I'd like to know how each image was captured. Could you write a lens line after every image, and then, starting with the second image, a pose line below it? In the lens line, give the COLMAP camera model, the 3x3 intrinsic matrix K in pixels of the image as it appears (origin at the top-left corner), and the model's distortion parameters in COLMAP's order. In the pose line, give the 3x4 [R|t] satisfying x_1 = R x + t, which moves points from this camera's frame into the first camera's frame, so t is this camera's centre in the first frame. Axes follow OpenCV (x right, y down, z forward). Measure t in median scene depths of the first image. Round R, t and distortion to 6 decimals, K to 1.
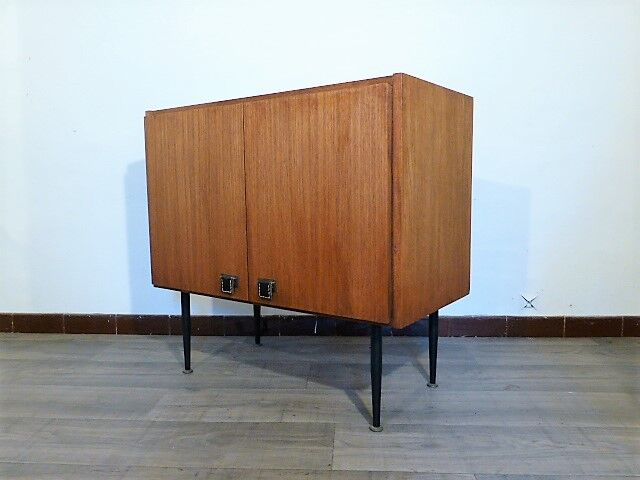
lens RADIAL K [[521.2, 0, 320.0], [0, 521.2, 240.0], [0, 0, 1]] dist [-0.004973, 0.000863]
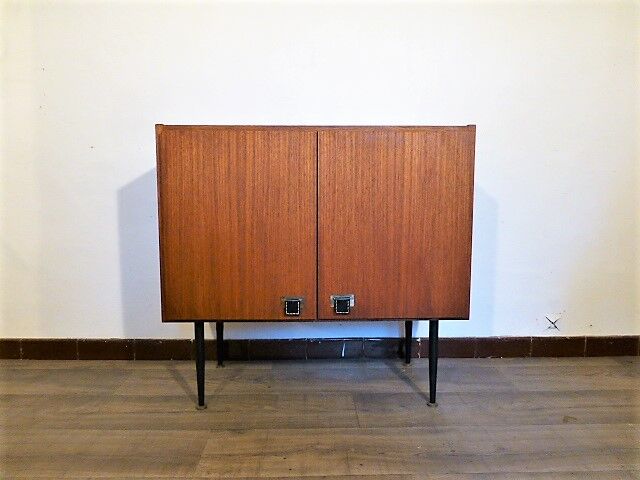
lens RADIAL K [[462.5, 0, 320.0], [0, 462.5, 240.0], [0, 0, 1]] dist [-0.005852, -0.004066]
pose [[0.996762, 0.003004, 0.080355, -0.161898], [-0.002248, 0.999952, -0.009490, -0.042519], [-0.080379, 0.009279, 0.996721, 0.168881]]
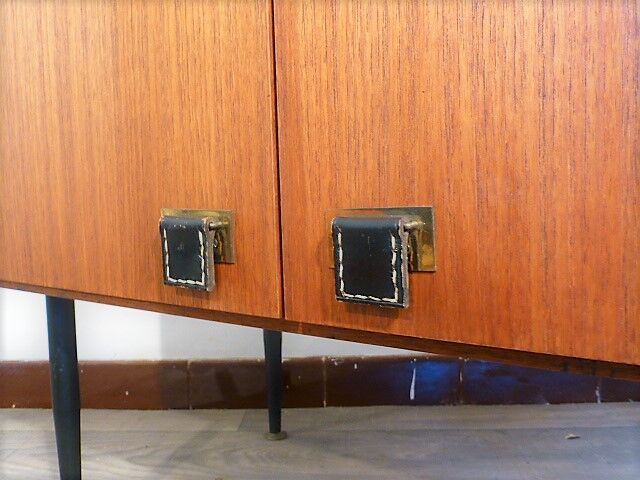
lens RADIAL K [[651.5, 0, 320.0], [0, 651.5, 240.0], [0, 0, 1]] dist [-0.005790, -0.012044]
pose [[0.999895, -0.013167, 0.006017, -0.108565], [0.013229, 0.999859, -0.010348, 0.076482], [-0.005880, 0.010426, 0.999928, 0.638660]]
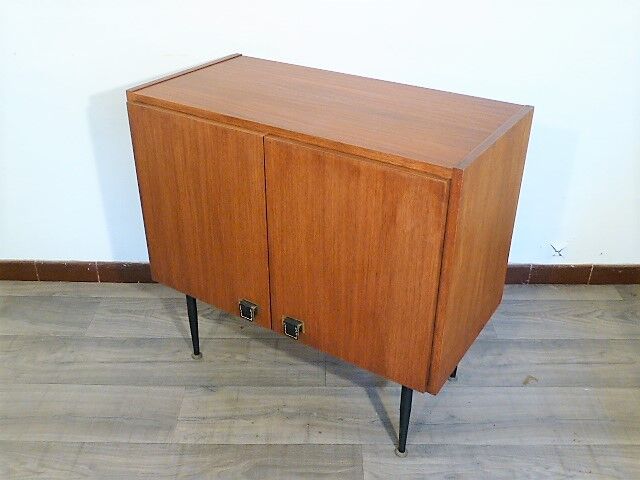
lens RADIAL K [[651.5, 0, 320.0], [0, 651.5, 240.0], [0, 0, 1]] dist [-0.005790, -0.012044]
pose [[0.998357, -0.013430, 0.055702, -0.100173], [-0.010087, 0.915766, 0.401584, -0.451644], [-0.056404, -0.401487, 0.914126, -0.016146]]
